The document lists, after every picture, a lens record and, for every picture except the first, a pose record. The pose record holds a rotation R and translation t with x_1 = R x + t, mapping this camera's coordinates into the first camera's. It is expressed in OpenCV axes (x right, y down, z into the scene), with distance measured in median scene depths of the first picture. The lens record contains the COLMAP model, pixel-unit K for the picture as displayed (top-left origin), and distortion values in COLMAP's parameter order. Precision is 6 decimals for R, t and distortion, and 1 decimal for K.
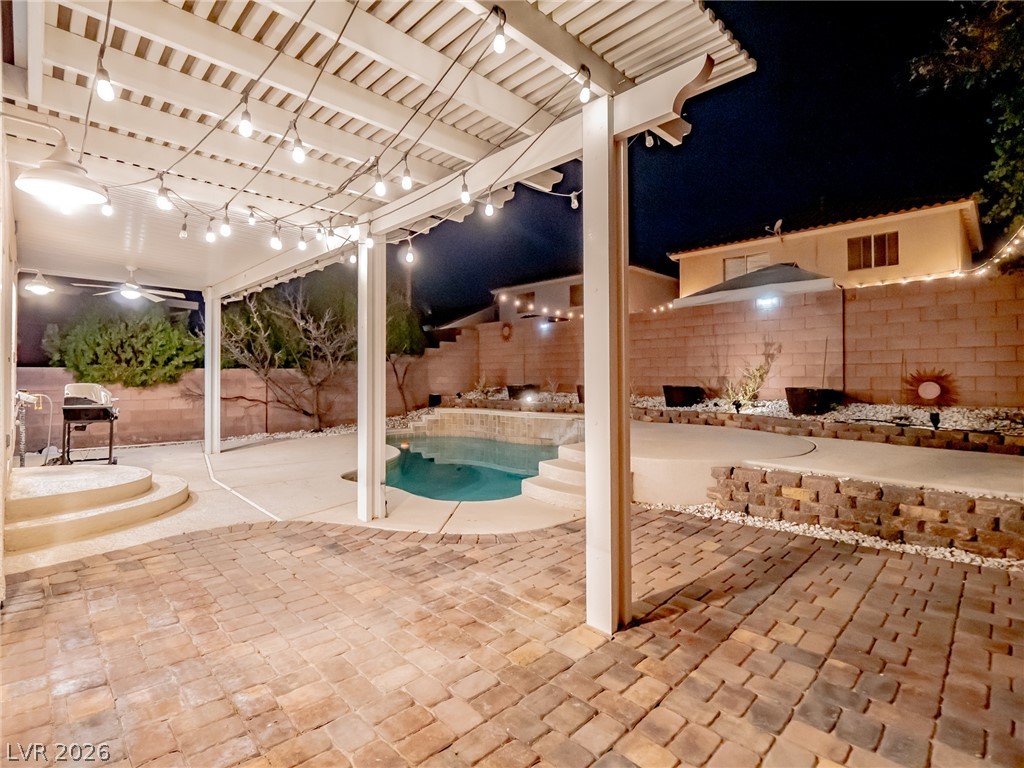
lens RADIAL K [[501.9, 0, 513.4], [0, 501.9, 370.8], [0, 0, 1]] dist [-0.000710, -0.011548]
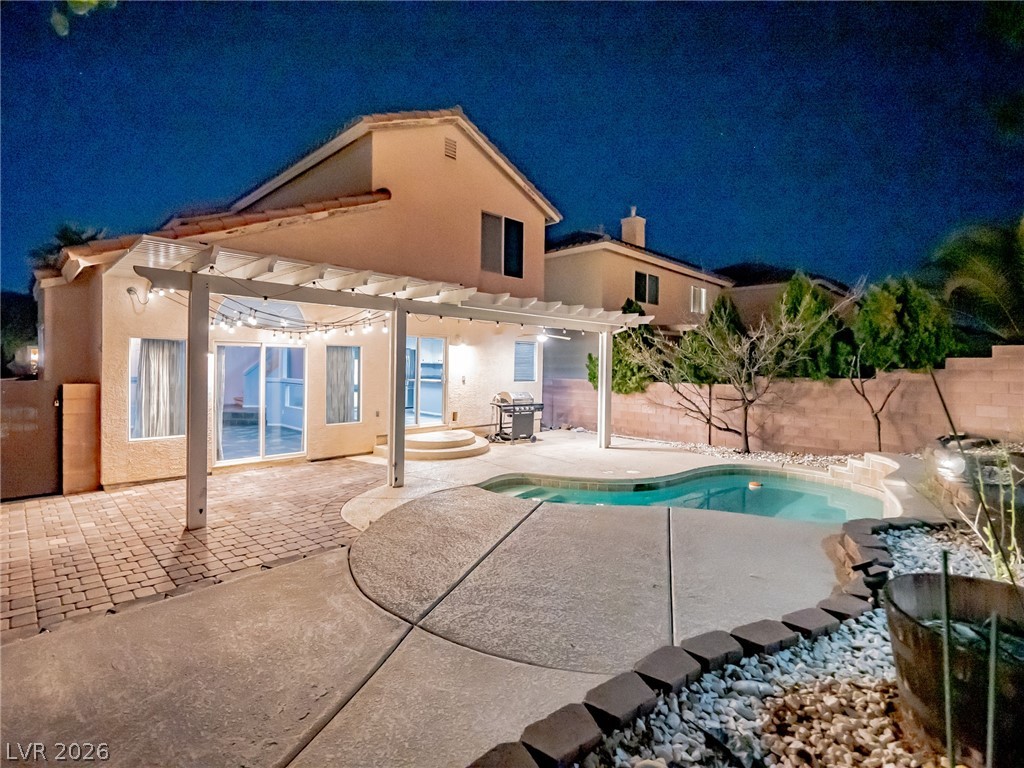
lens RADIAL K [[501.9, 0, 513.4], [0, 501.9, 370.8], [0, 0, 1]] dist [-0.000710, -0.011548]
pose [[0.001711, 0.009211, -0.999956, 0.542468], [-0.012810, 0.999876, 0.009188, -0.034891], [0.999916, 0.012794, 0.001828, 0.562455]]
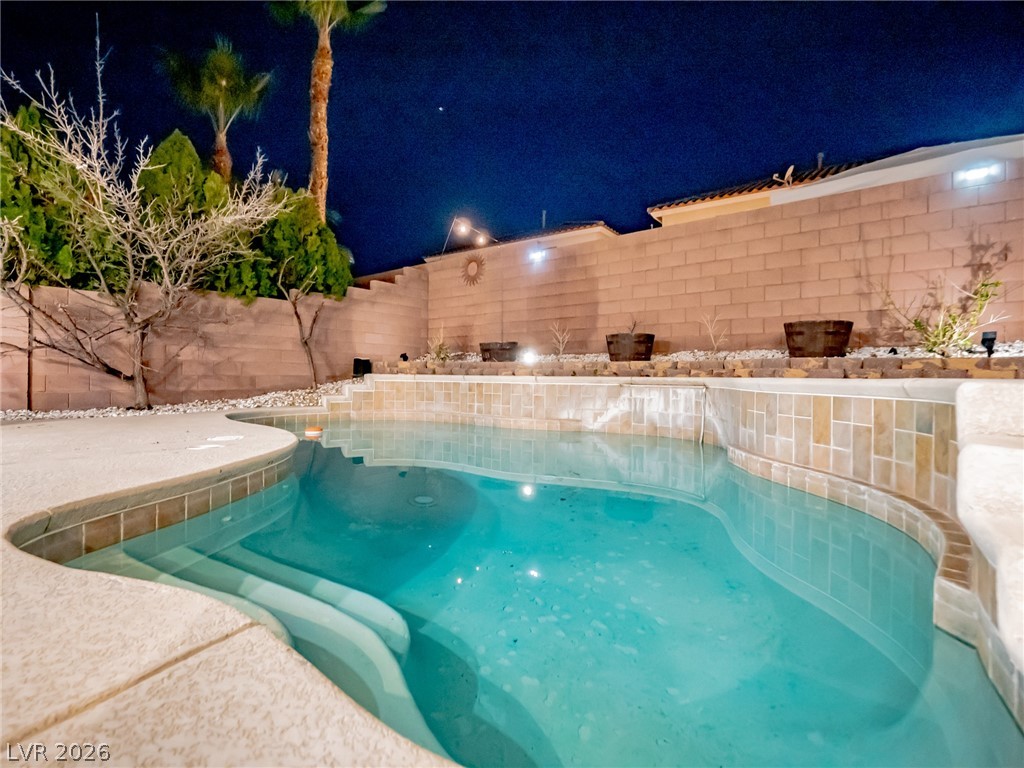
lens RADIAL K [[497.7, 0, 513.6], [0, 497.7, 371.6], [0, 0, 1]] dist [-0.000051, -0.012166]
pose [[0.986360, 0.013416, 0.164054, -0.085398], [-0.013160, 0.999910, -0.002646, 0.076460], [-0.164075, 0.000451, 0.986448, 0.411807]]
